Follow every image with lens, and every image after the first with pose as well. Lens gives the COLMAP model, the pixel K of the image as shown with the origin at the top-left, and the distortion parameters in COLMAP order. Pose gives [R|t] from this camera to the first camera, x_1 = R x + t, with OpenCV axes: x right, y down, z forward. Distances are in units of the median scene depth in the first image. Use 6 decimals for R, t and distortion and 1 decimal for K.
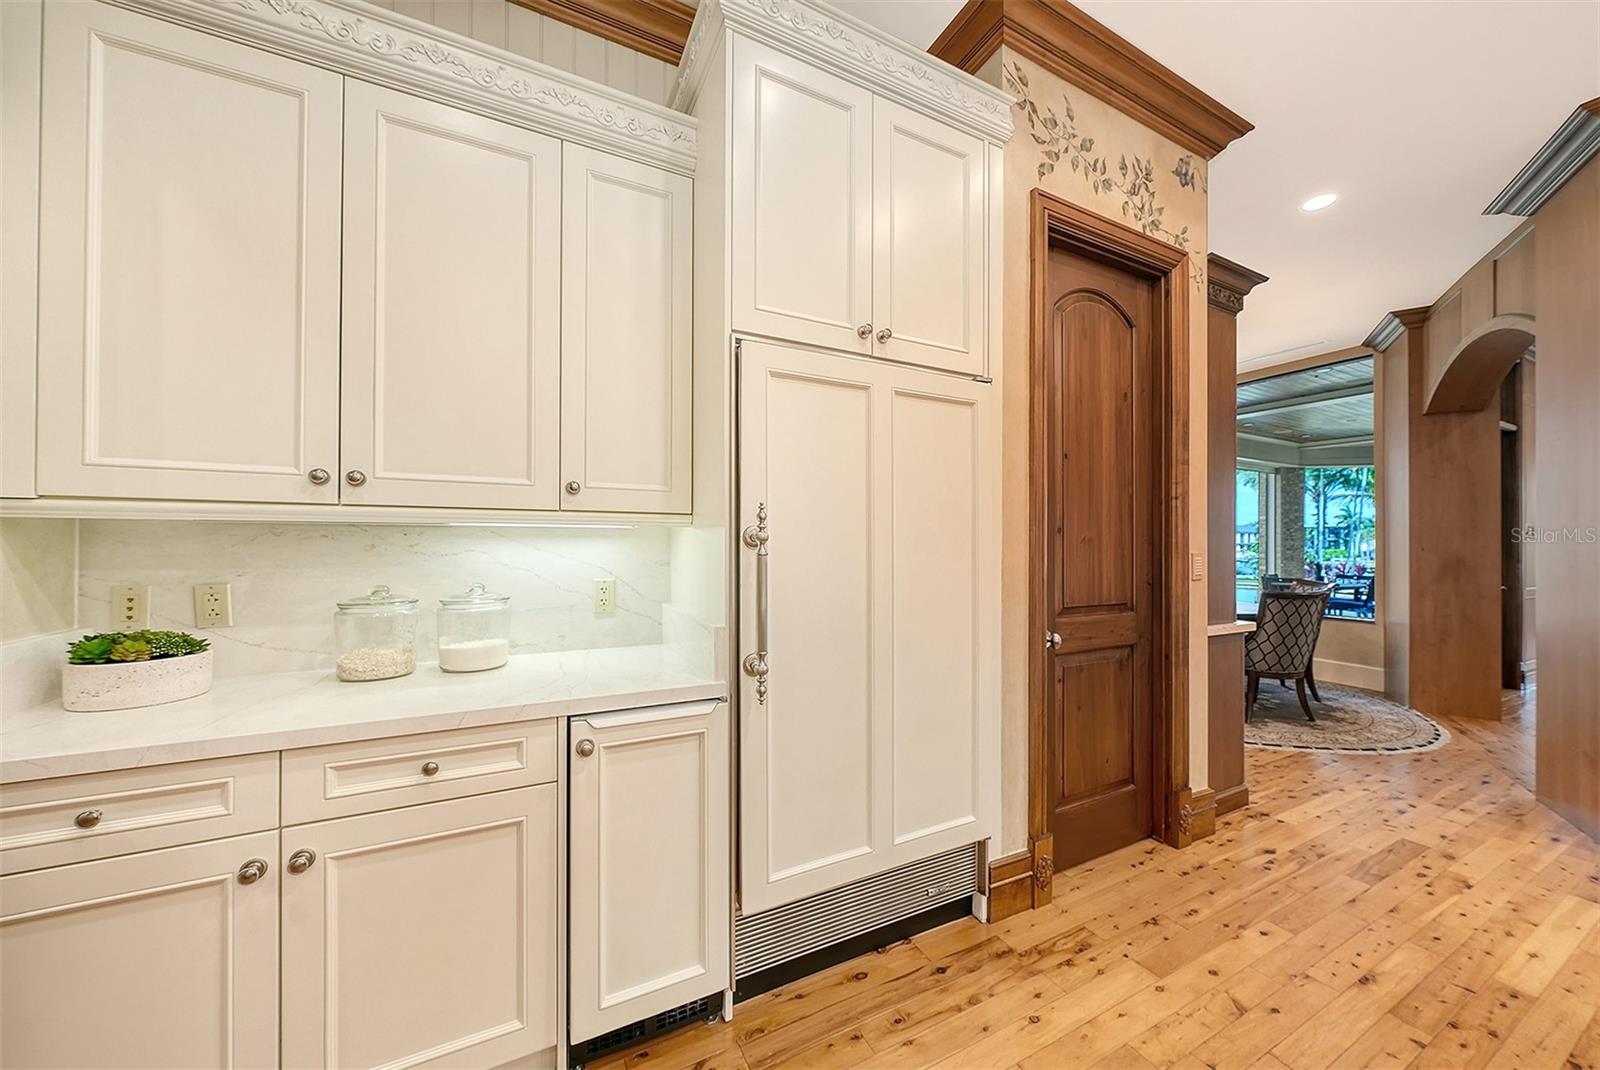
lens RADIAL K [[570.5, 0, 818.9], [0, 570.5, 540.4], [0, 0, 1]] dist [-0.001084, -0.000002]
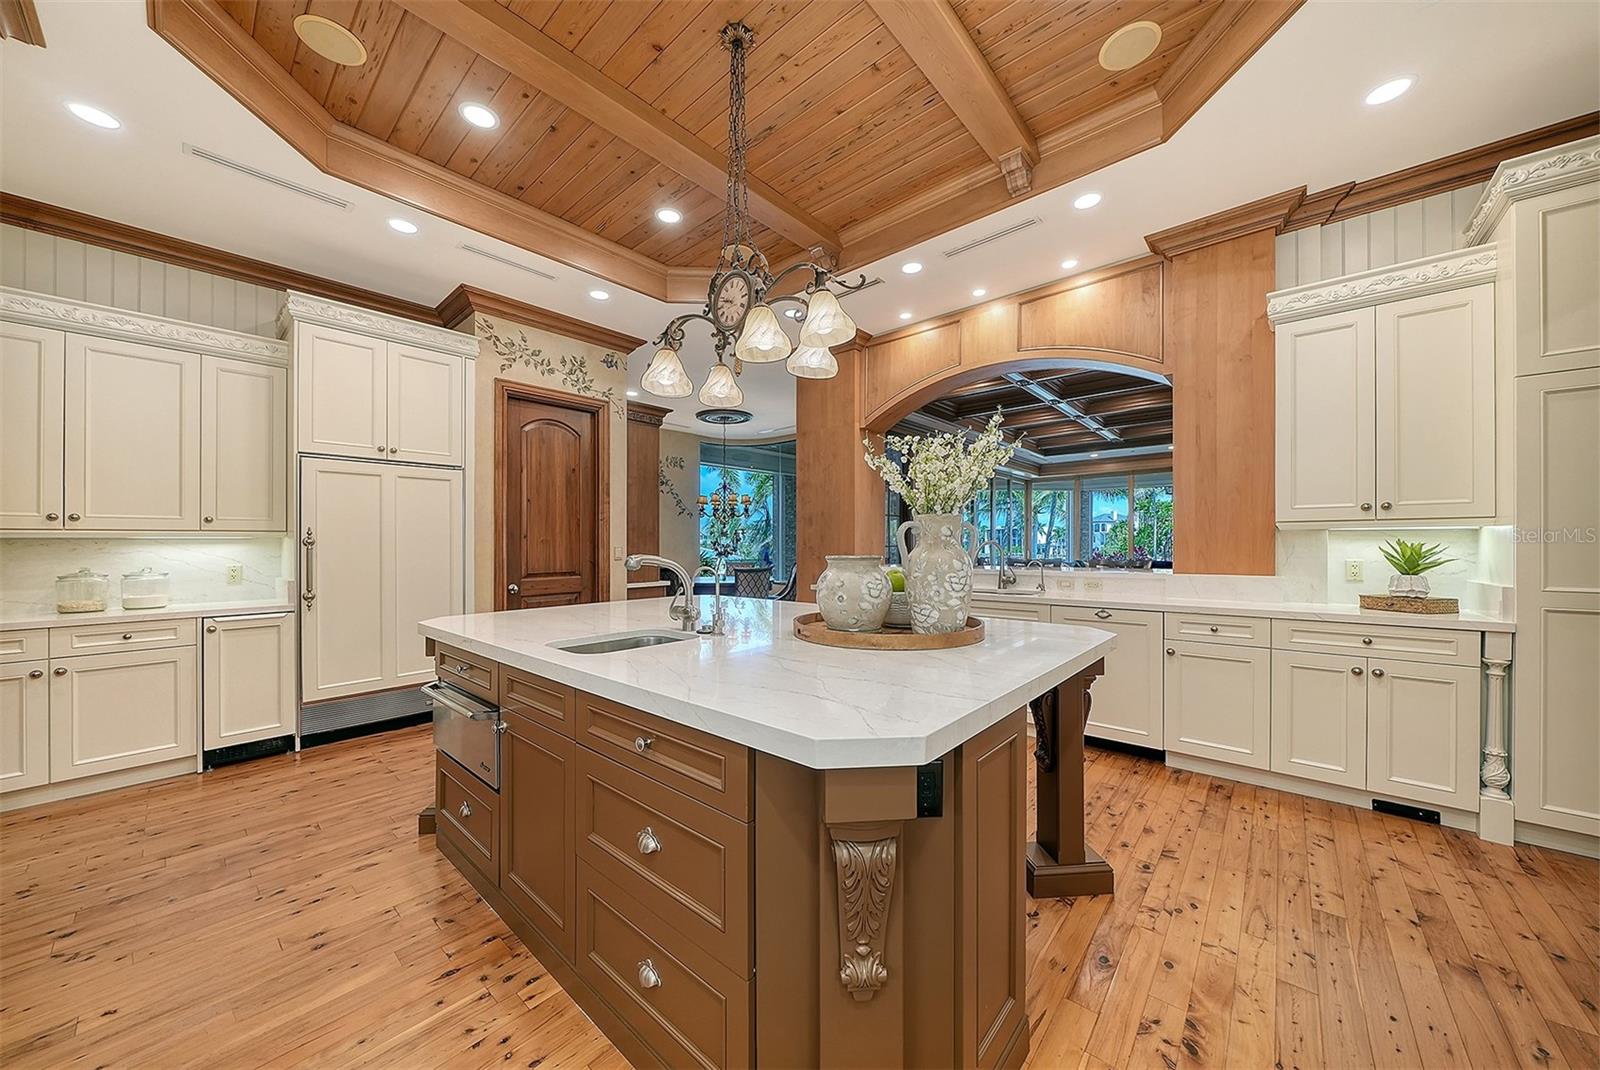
lens RADIAL K [[553.7, 0, 809.7], [0, 553.7, 537.7], [0, 0, 1]] dist [-0.002995, -0.000189]
pose [[0.931215, -0.013092, 0.364234, 0.698100], [0.018257, 0.999776, -0.010742, 0.028867], [-0.364011, 0.016653, 0.931246, -1.331693]]
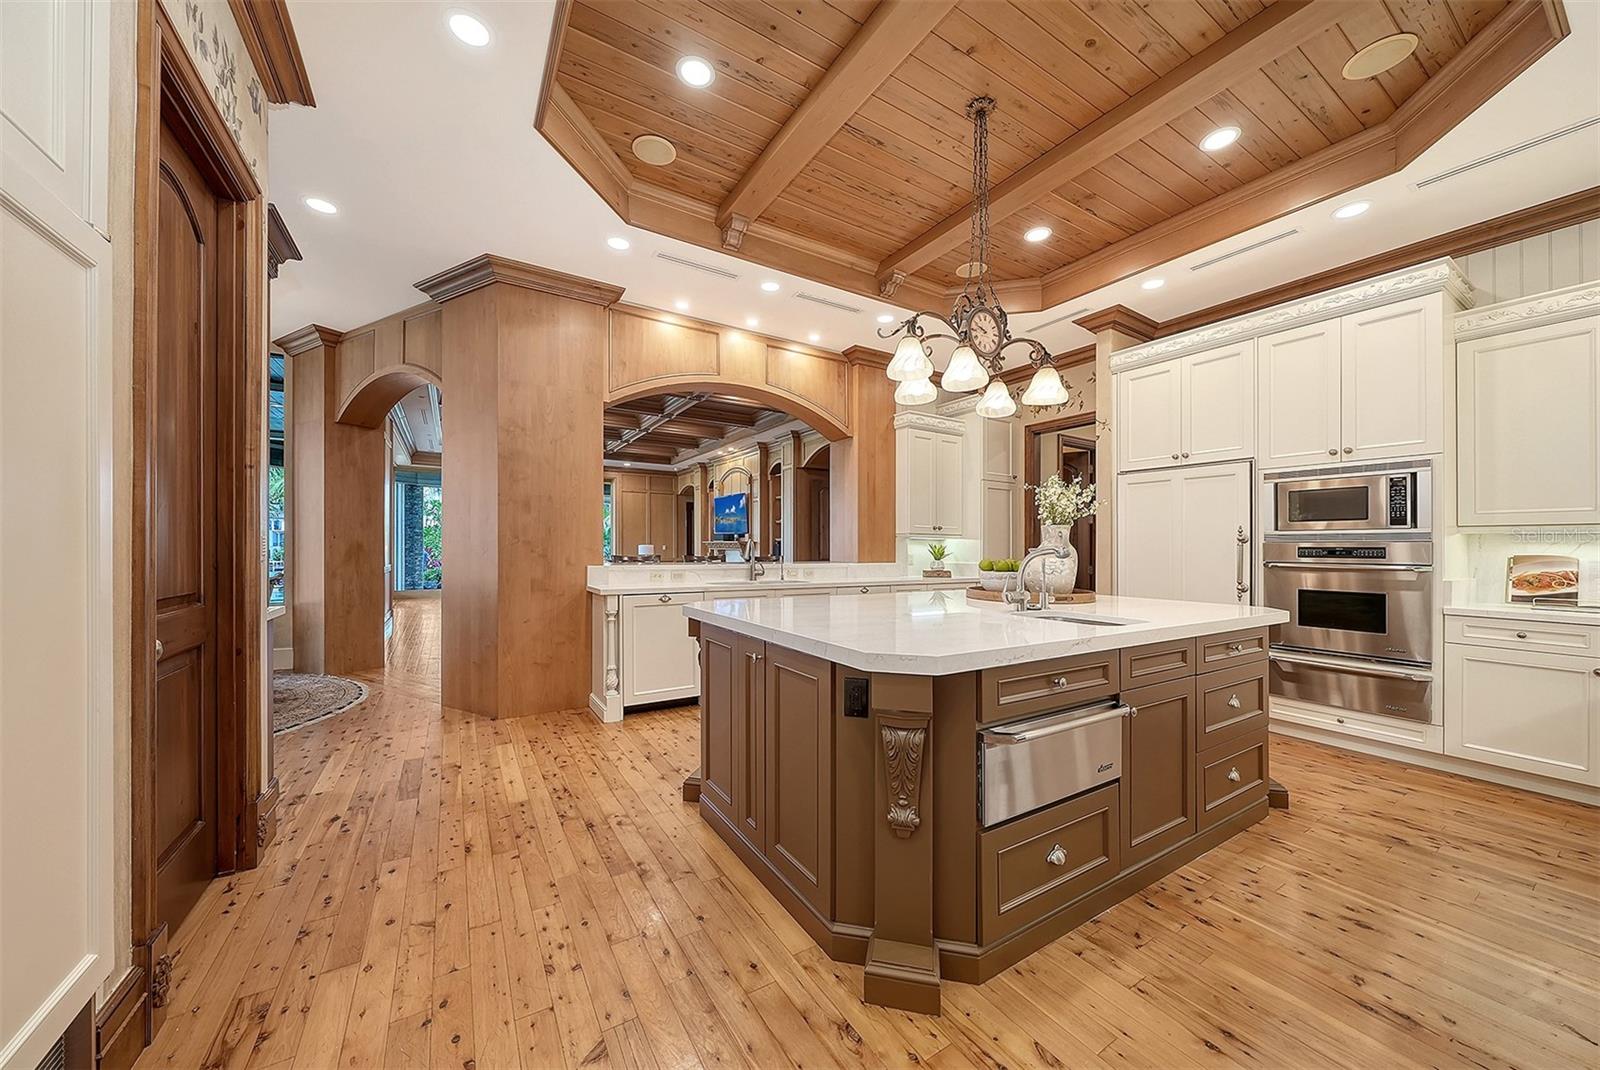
lens RADIAL K [[560.4, 0, 792.8], [0, 560.4, 540.8], [0, 0, 1]] dist [0.000910, -0.000084]
pose [[-0.058247, 0.001012, 0.998302, -0.323478], [-0.007441, 0.999971, -0.001448, 0.039065], [-0.998274, -0.007513, -0.058238, 0.265718]]
